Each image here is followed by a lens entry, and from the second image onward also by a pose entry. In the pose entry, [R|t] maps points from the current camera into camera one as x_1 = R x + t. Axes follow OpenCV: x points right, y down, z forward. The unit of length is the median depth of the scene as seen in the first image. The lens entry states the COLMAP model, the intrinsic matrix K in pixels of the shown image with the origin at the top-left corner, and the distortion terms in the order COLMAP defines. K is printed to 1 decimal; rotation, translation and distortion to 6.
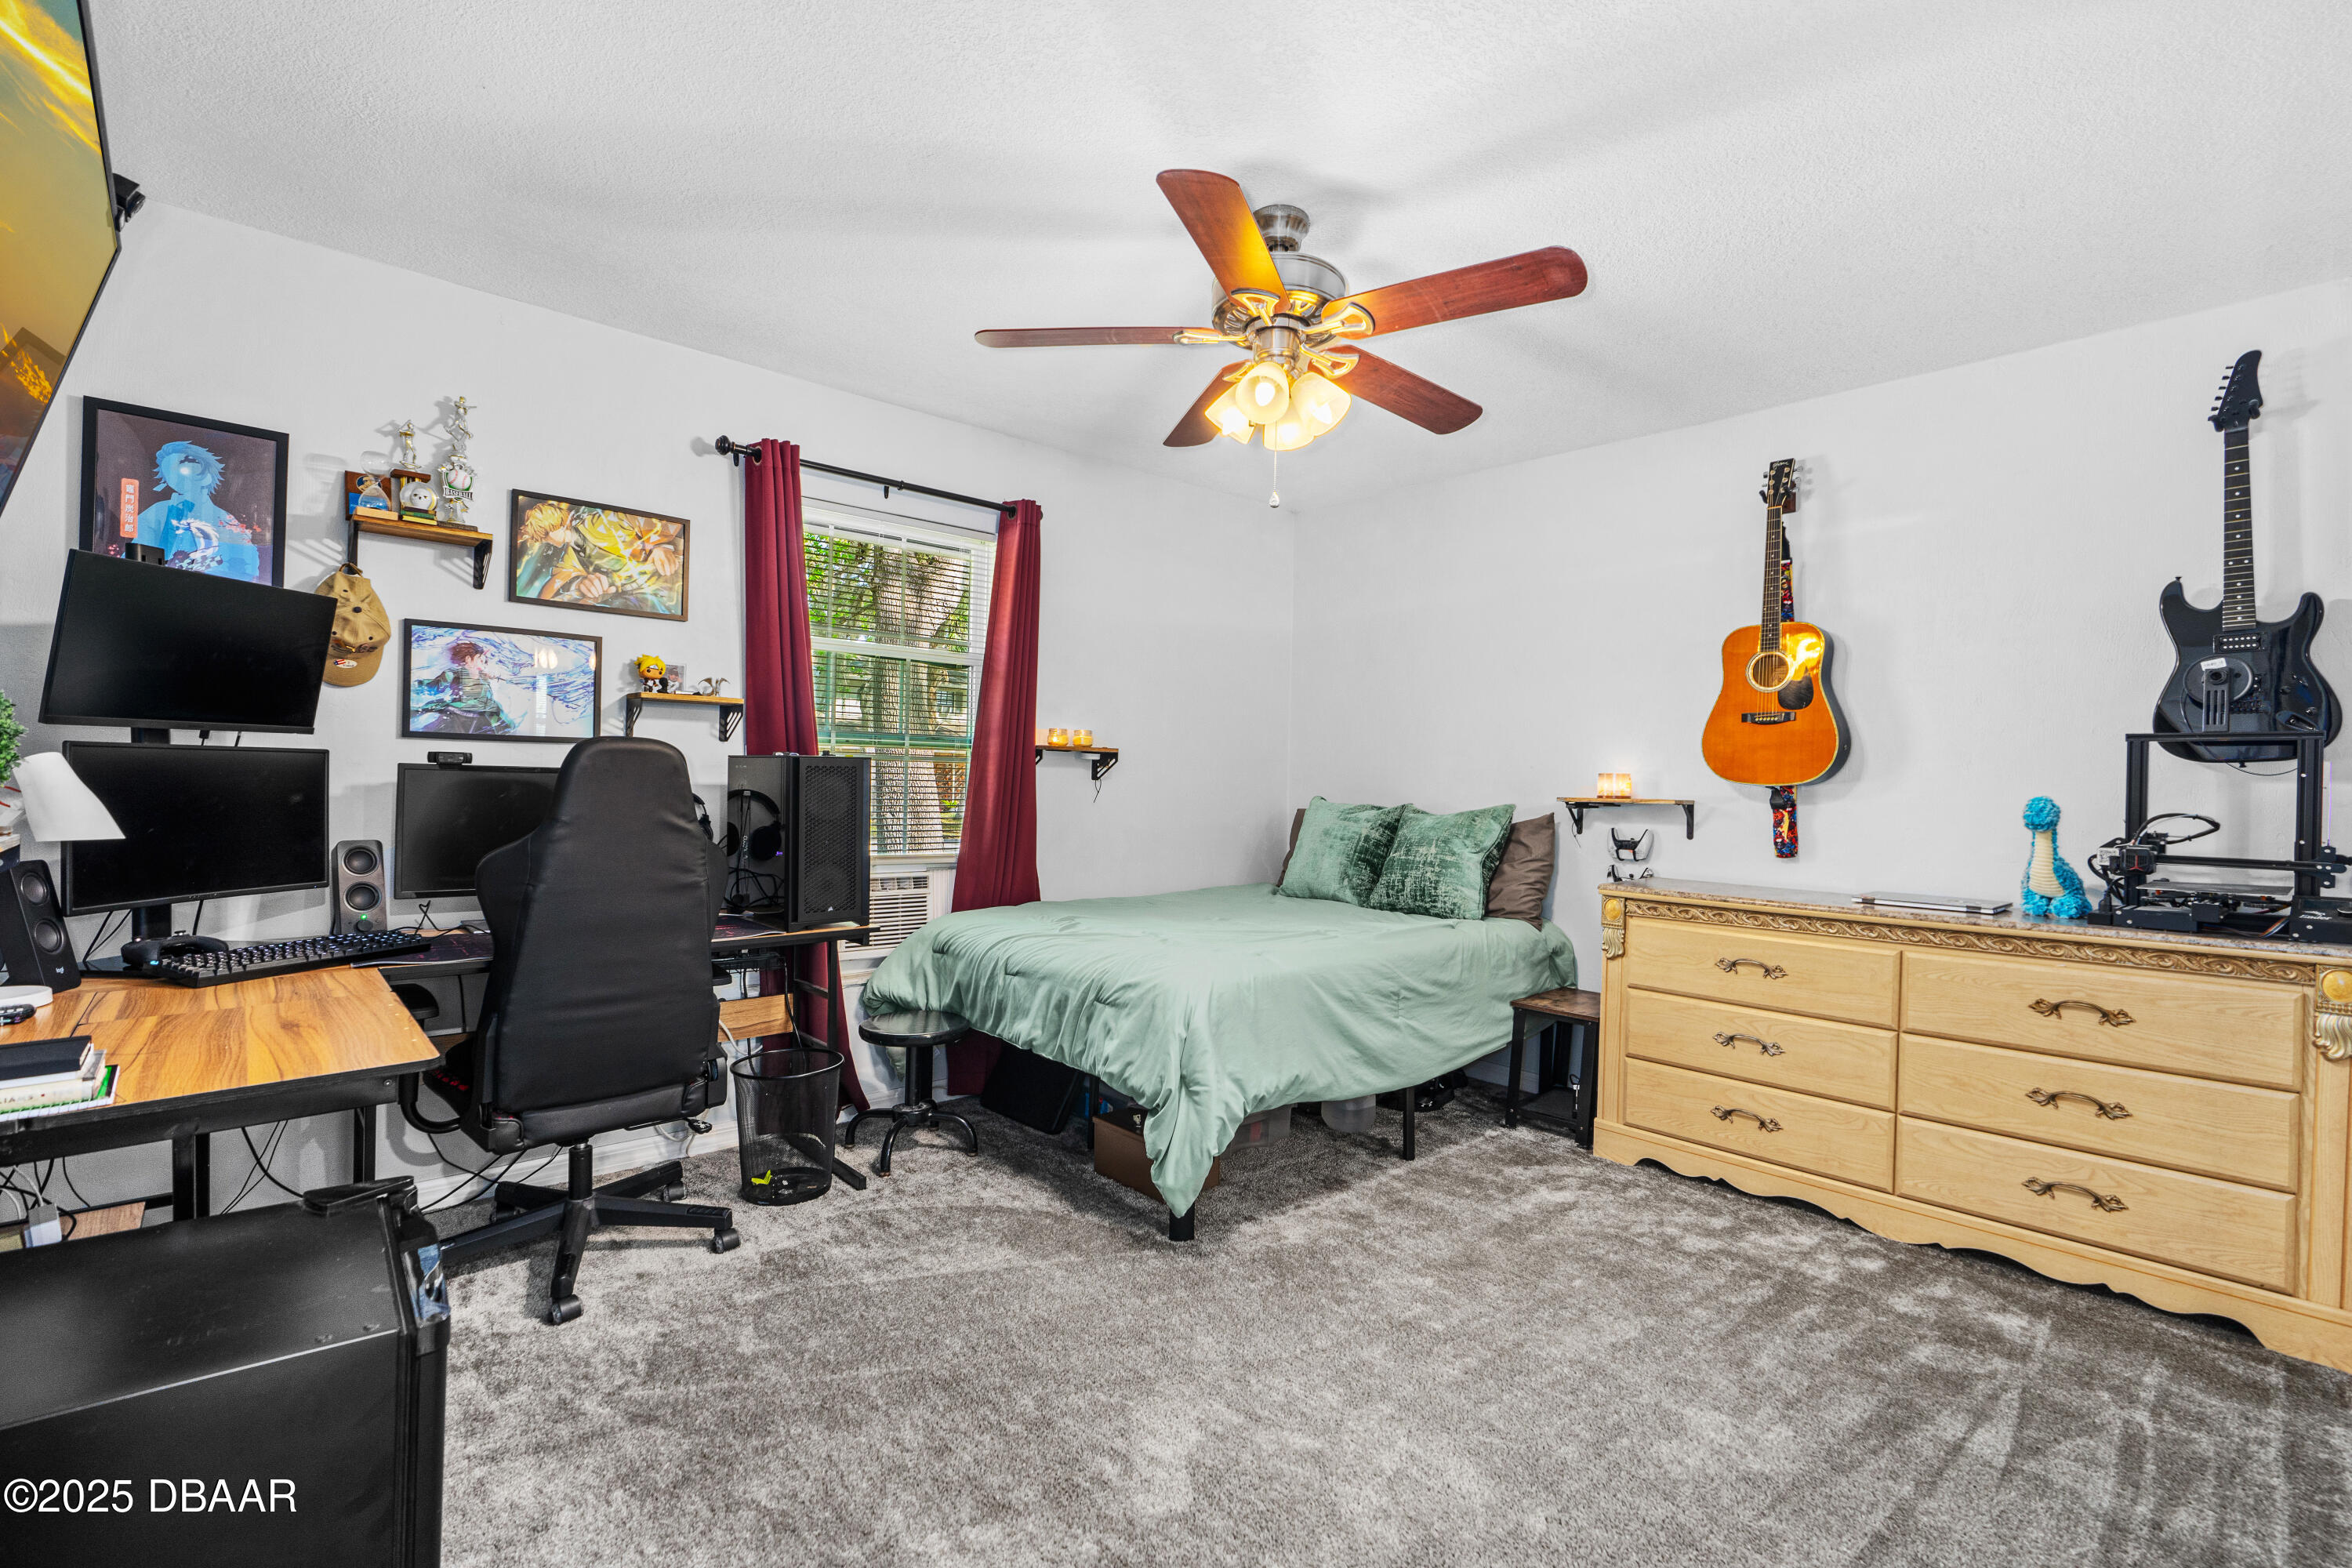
lens RADIAL K [[1059.9, 0, 1176.0], [0, 1059.9, 784.0], [0, 0, 1]] dist [-0.001453, 0.000801]
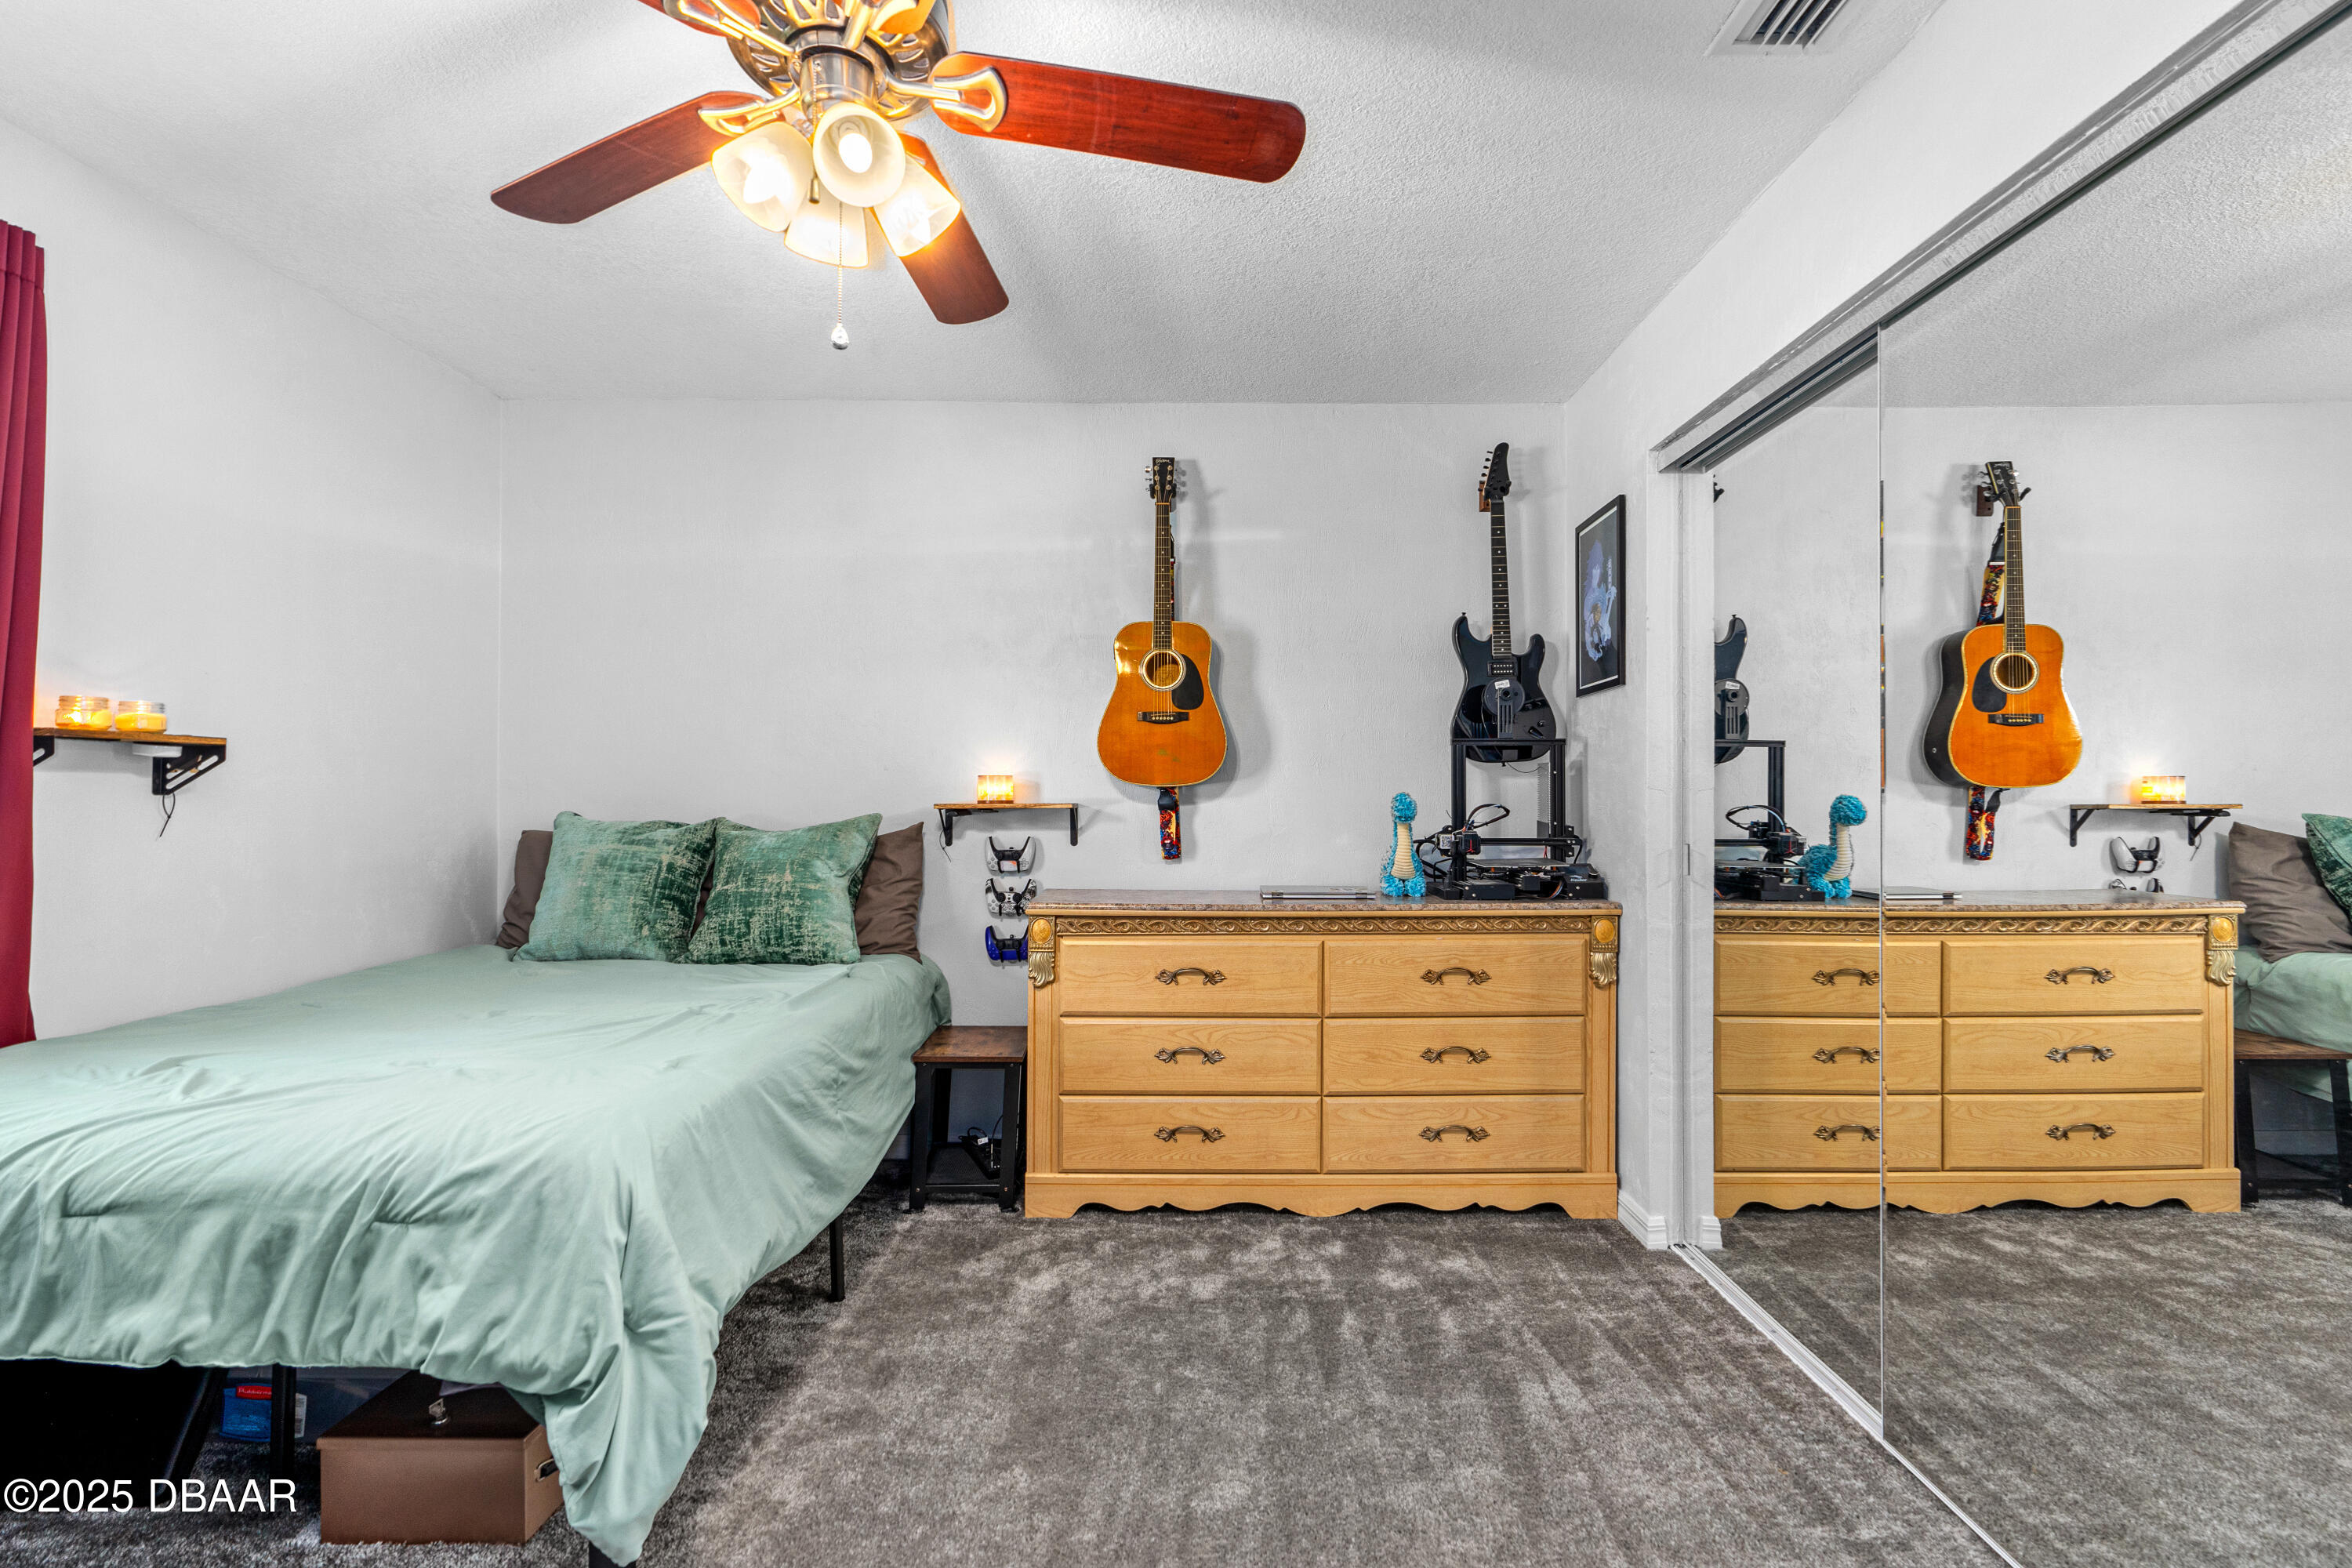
lens RADIAL K [[1093.2, 0, 1176.0], [0, 1093.2, 784.0], [0, 0, 1]] dist [-0.002871, 0.000940]
pose [[0.672898, -0.013513, 0.739612, -0.195817], [0.015117, 0.999876, 0.004514, -0.005514], [-0.739581, 0.008144, 0.673019, 0.335765]]
